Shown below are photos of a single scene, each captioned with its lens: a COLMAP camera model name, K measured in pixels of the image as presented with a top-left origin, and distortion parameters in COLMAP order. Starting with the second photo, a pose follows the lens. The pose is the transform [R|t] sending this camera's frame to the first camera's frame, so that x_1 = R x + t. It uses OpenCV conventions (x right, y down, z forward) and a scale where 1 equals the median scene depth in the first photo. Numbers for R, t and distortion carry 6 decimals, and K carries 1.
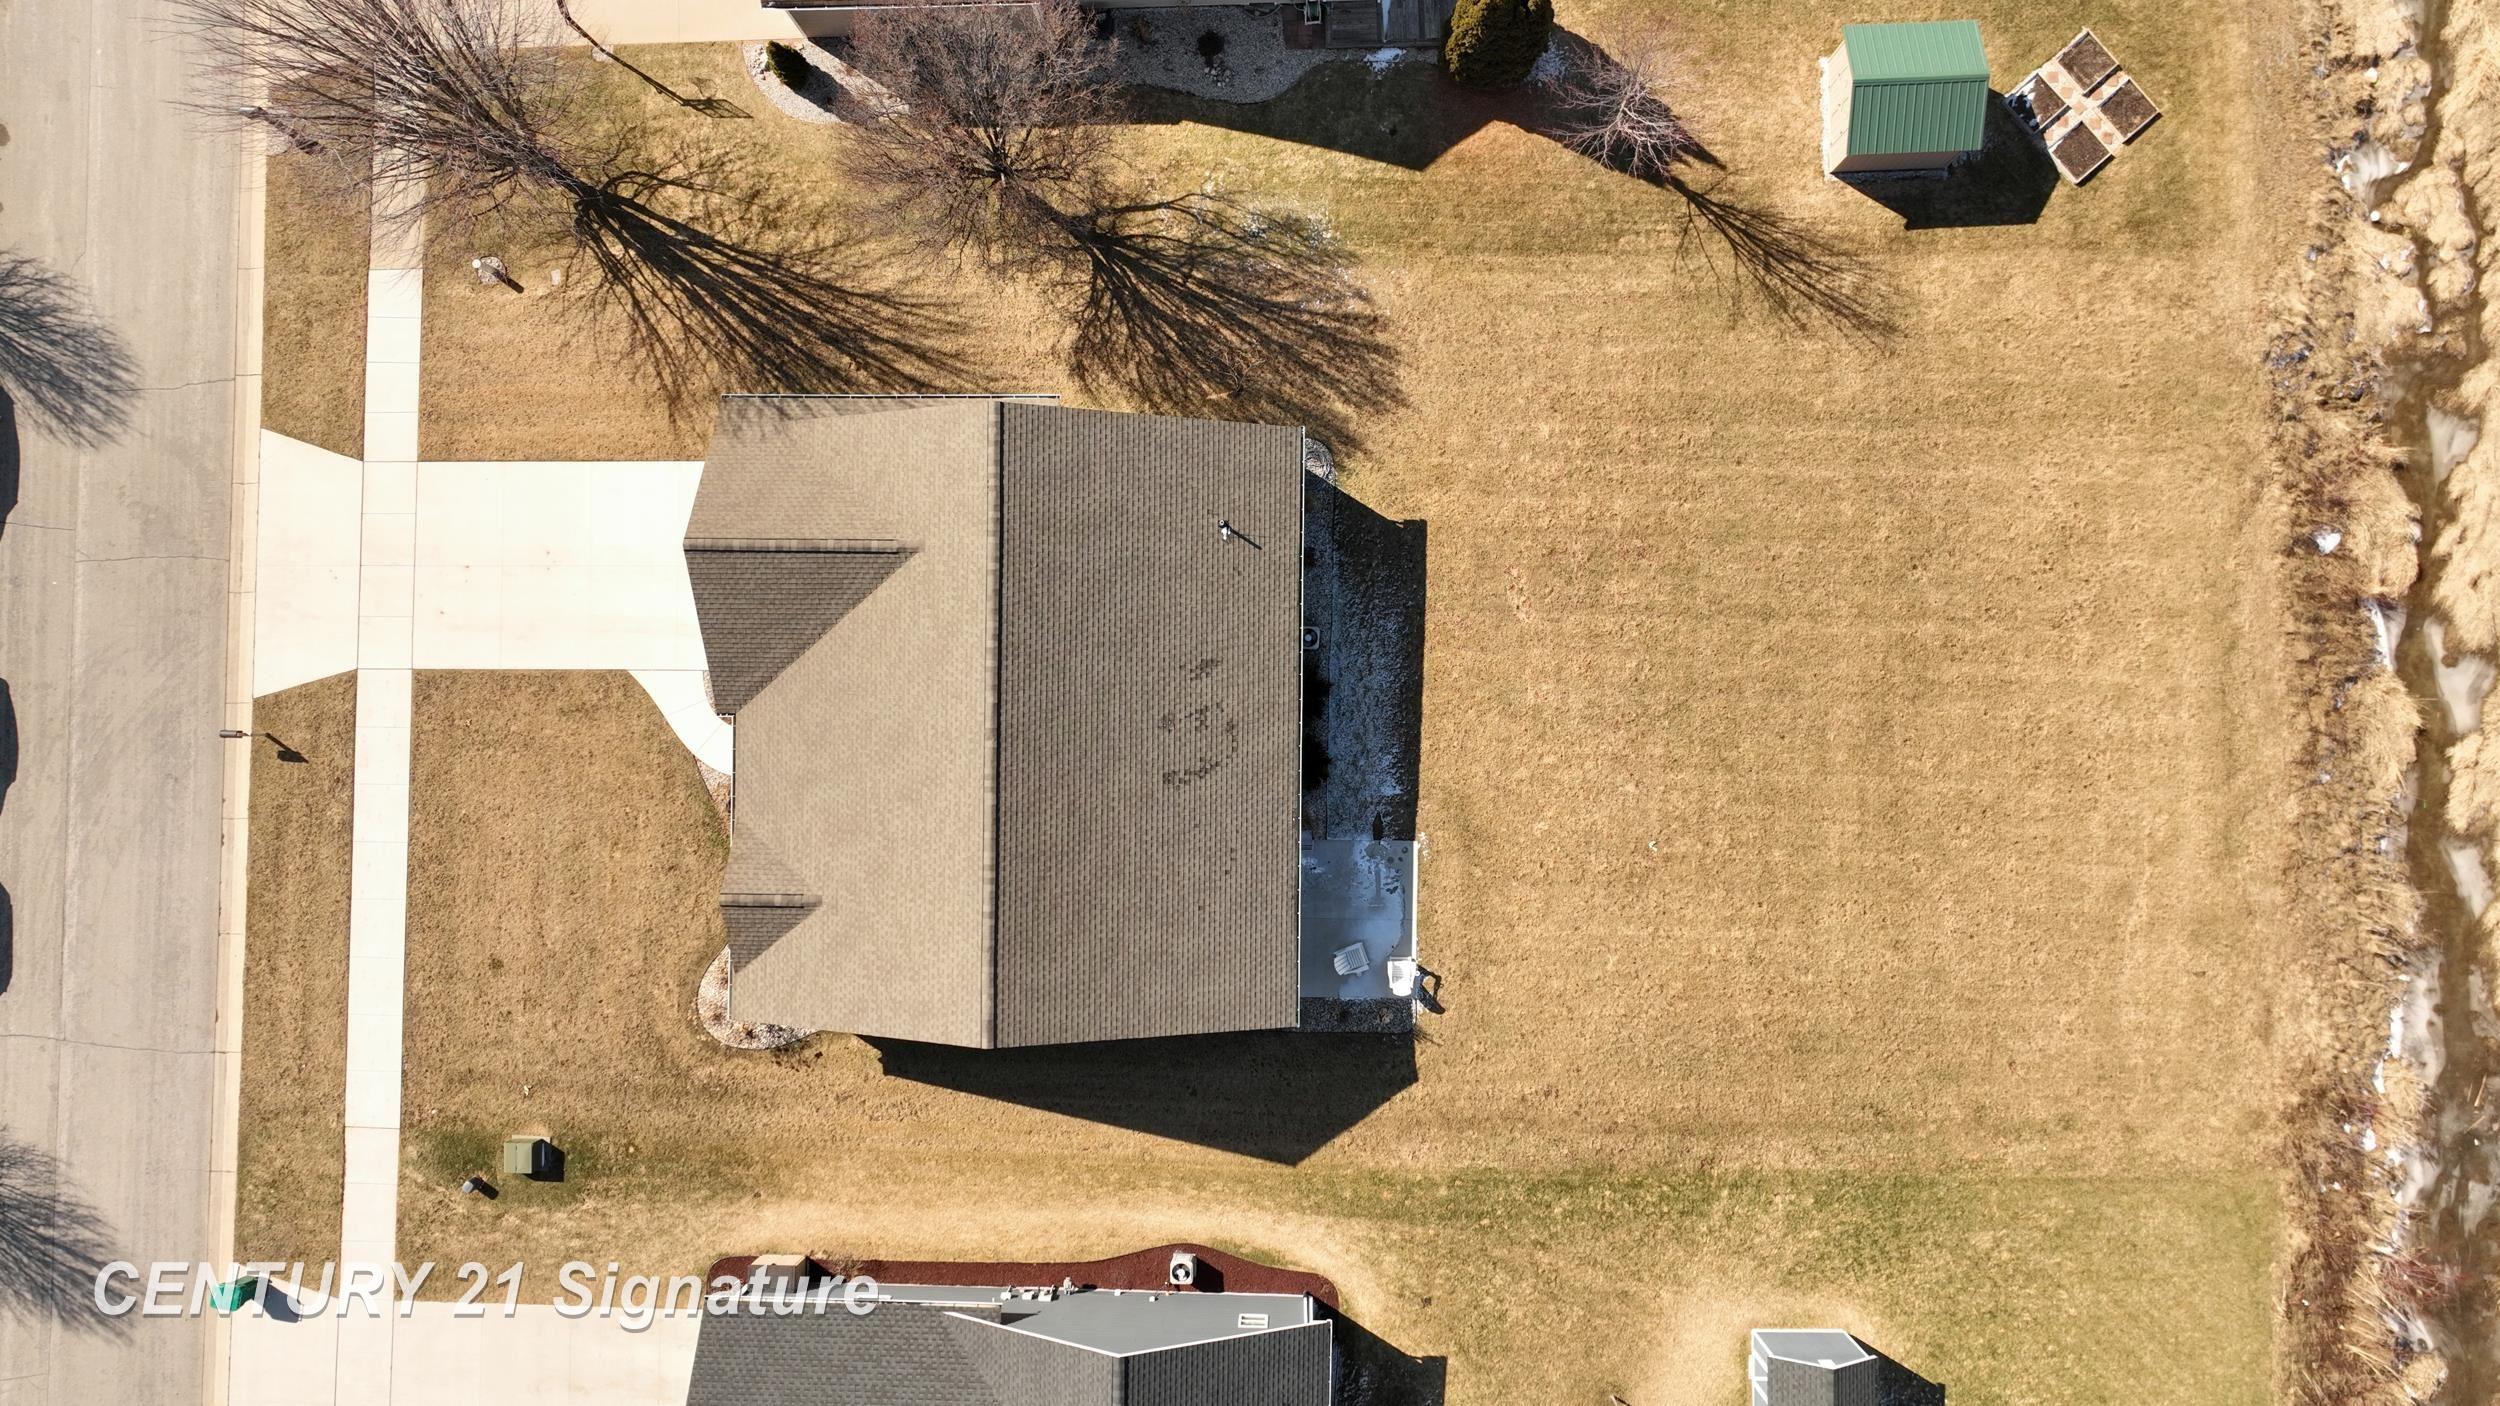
lens RADIAL K [[1784.9, 0, 1247.5], [0, 1784.9, 693.8], [0, 0, 1]] dist [0.002983, 0.014106]
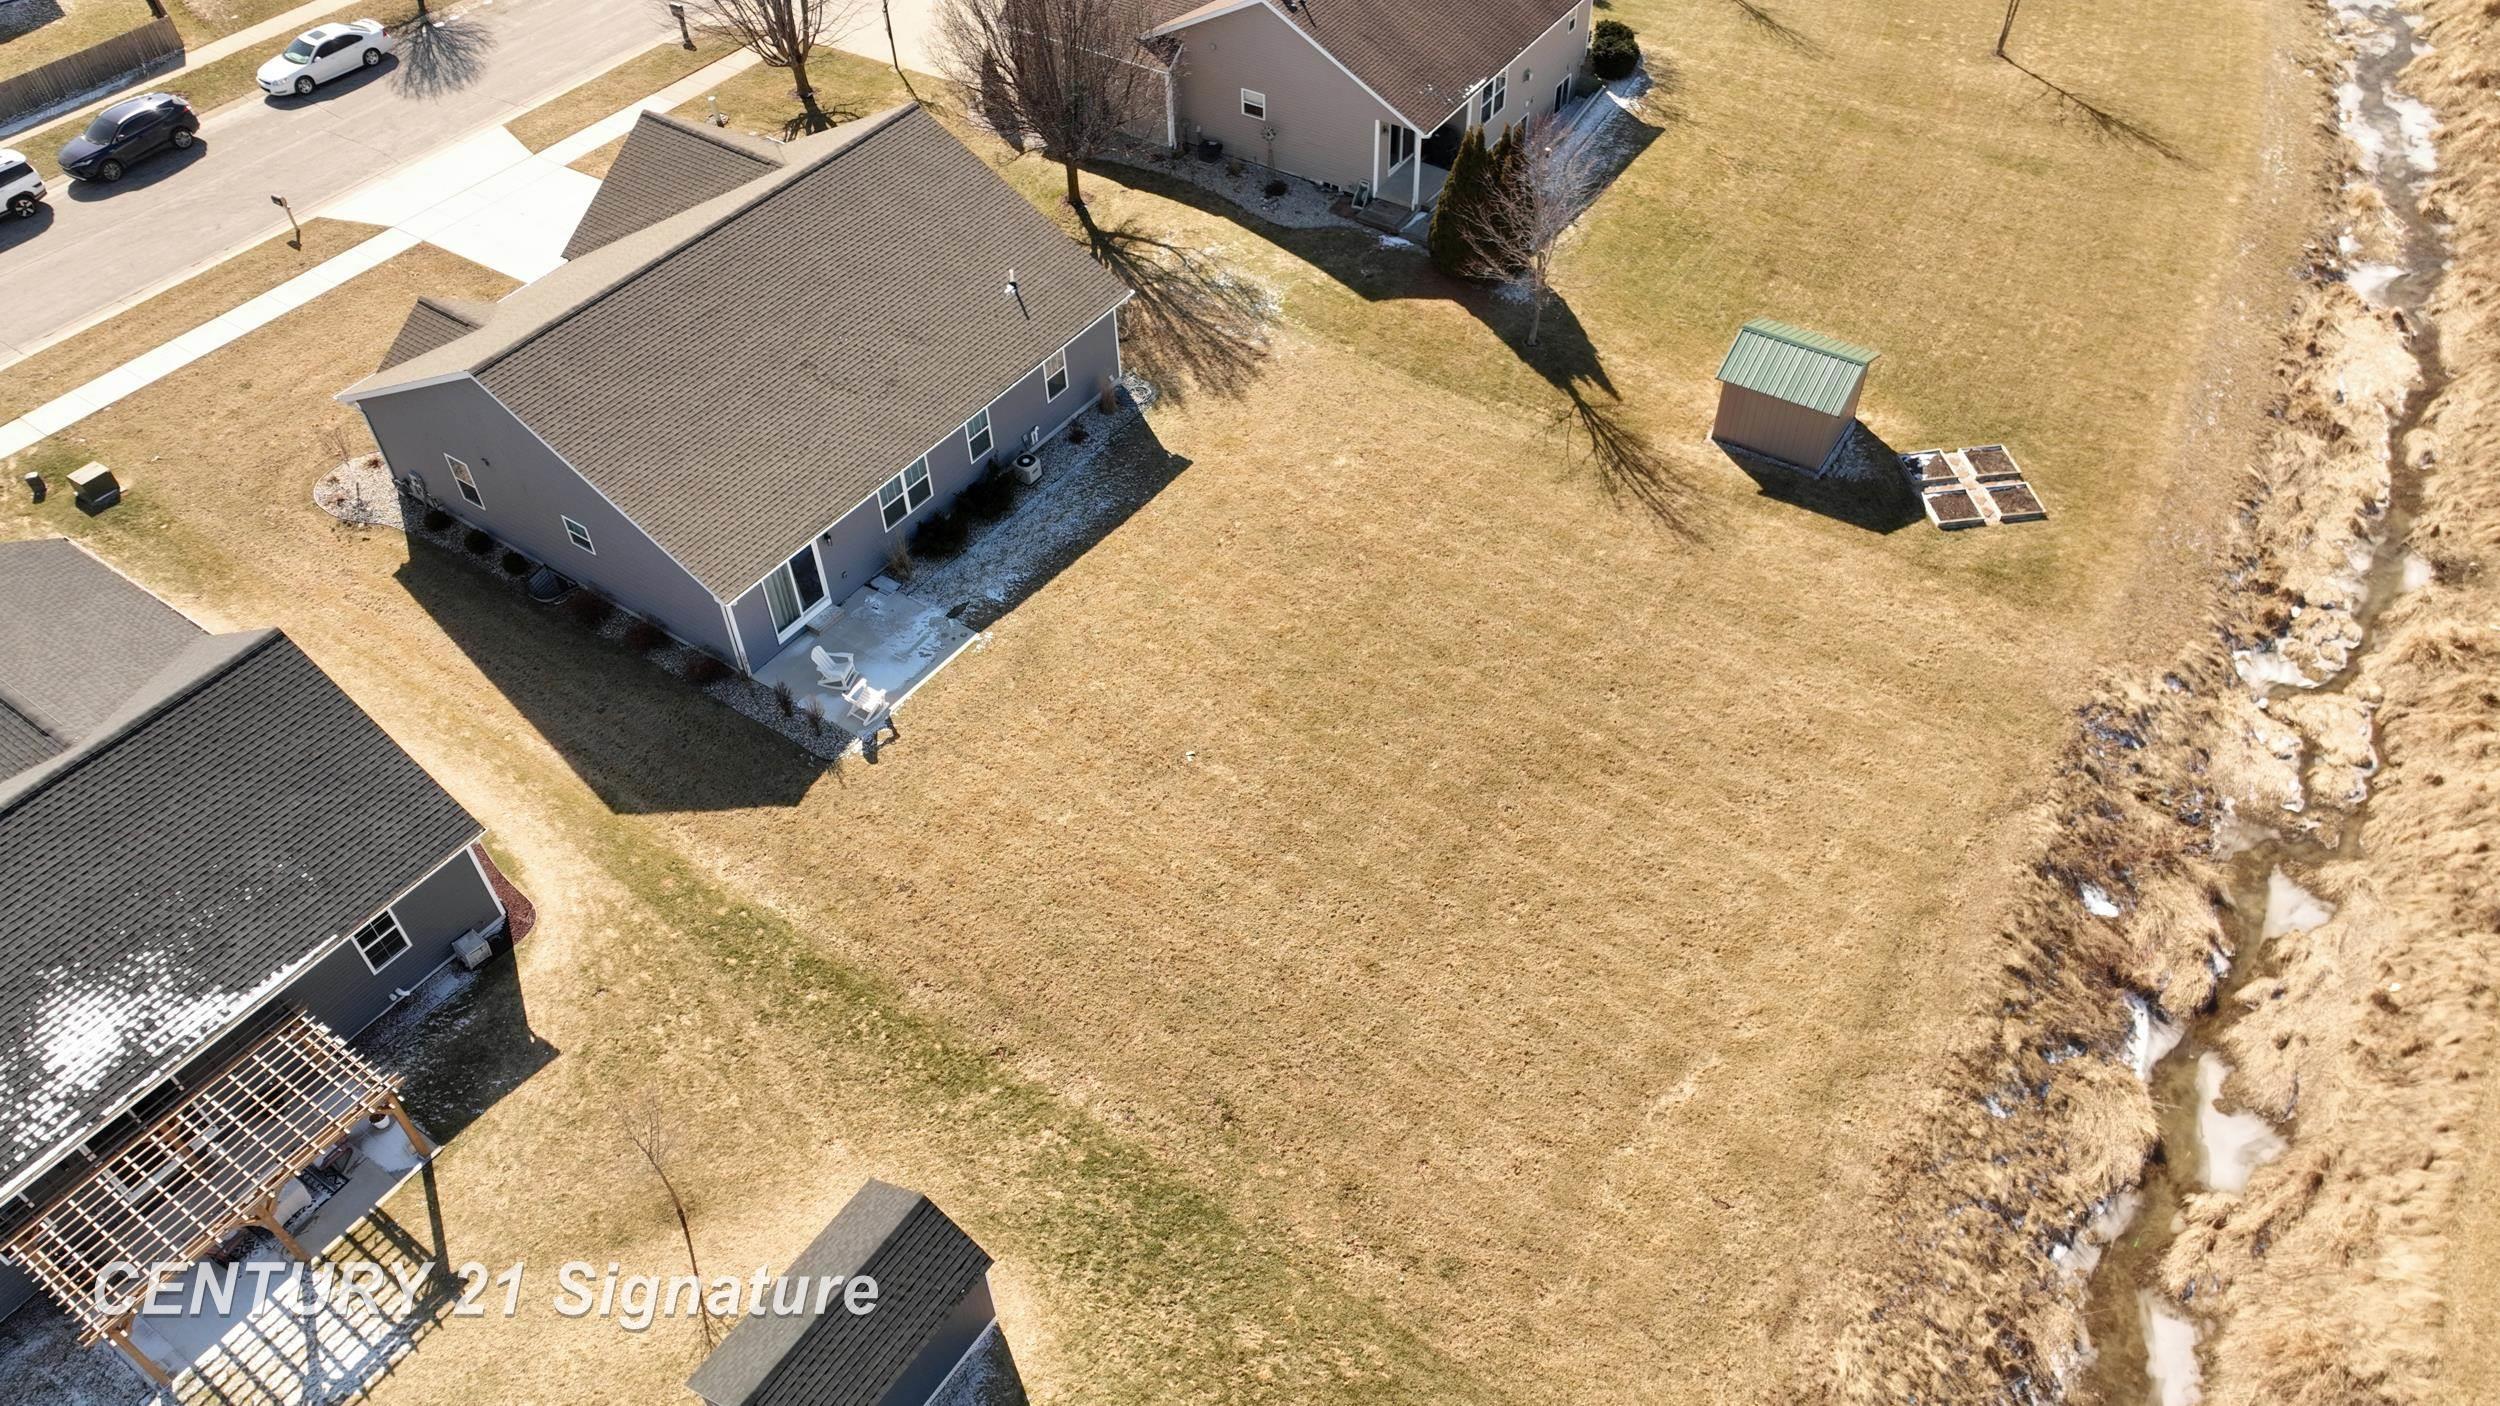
lens RADIAL K [[1745.8, 0, 1242.3], [0, 1745.8, 705.5], [0, 0, 1]] dist [0.008273, 0.002227]
pose [[0.827685, 0.412389, -0.380622, 0.549809], [-0.561170, 0.614343, -0.554681, 0.514599], [0.005089, 0.672695, 0.739903, 0.357002]]
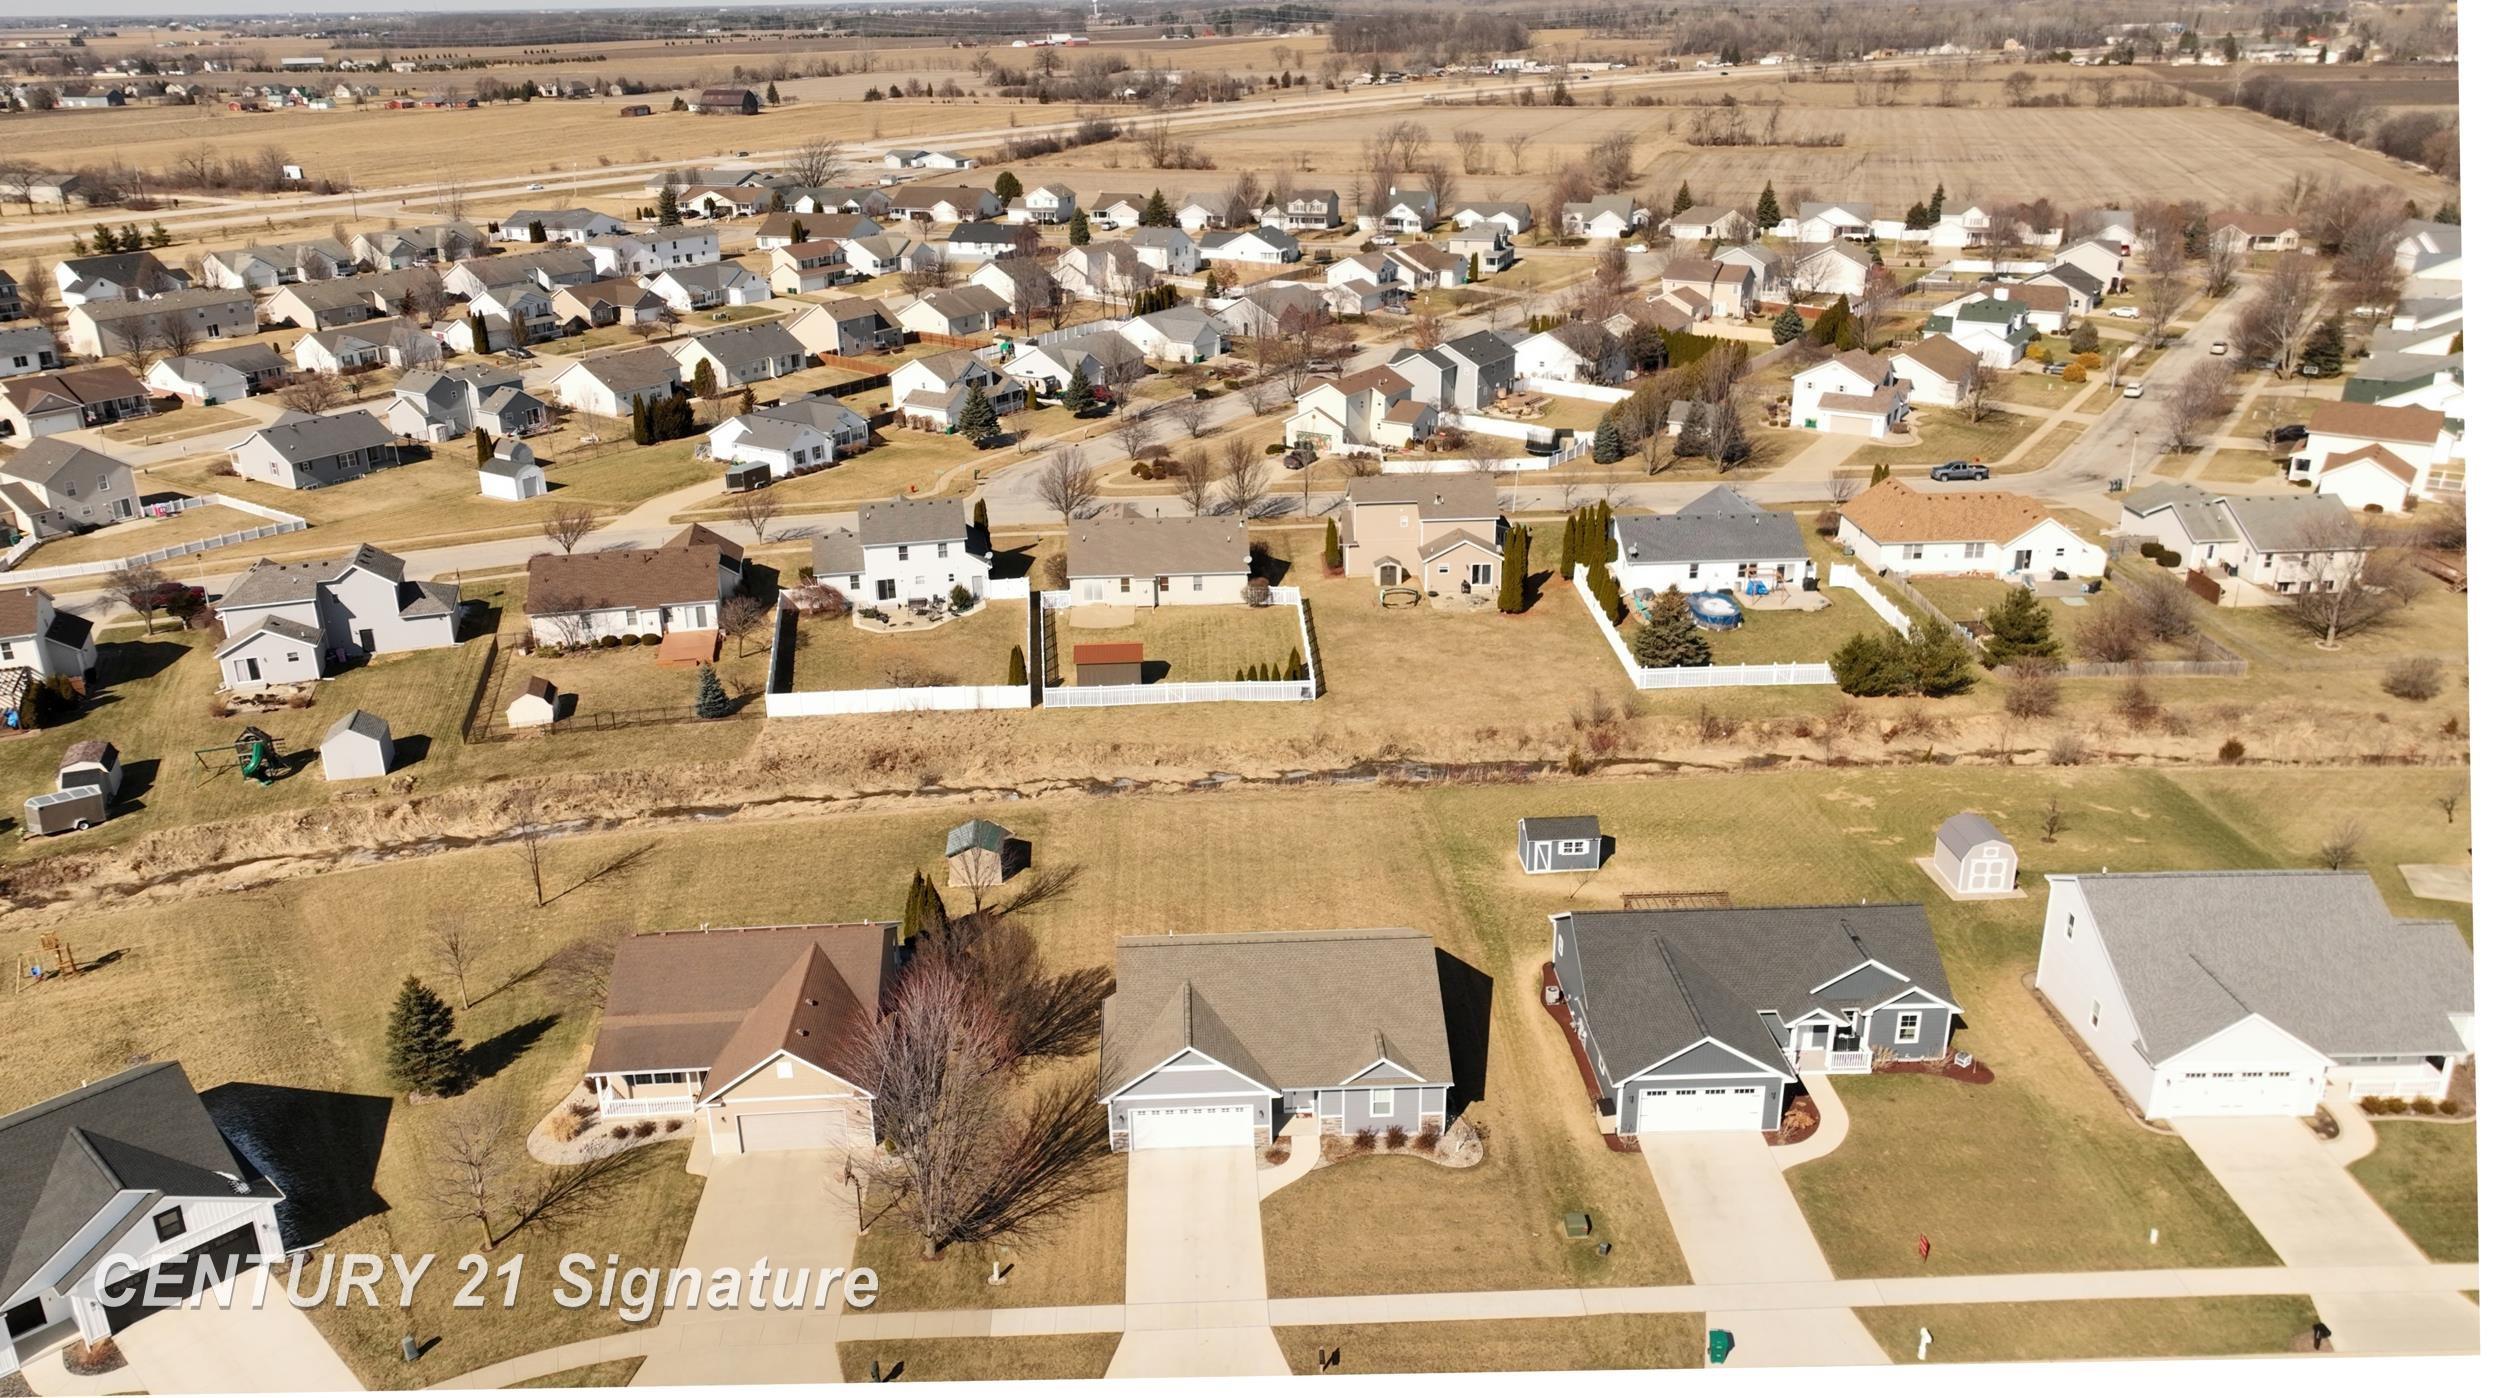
lens RADIAL K [[1826.8, 0, 1200.1], [0, 1826.8, 639.4], [0, 0, 1]] dist [0.008420, -0.001964]
pose [[-0.028369, -0.304487, 0.952094, -1.737633], [0.999549, -0.018029, 0.024018, -0.096137], [0.009852, 0.952346, 0.304861, 0.028352]]
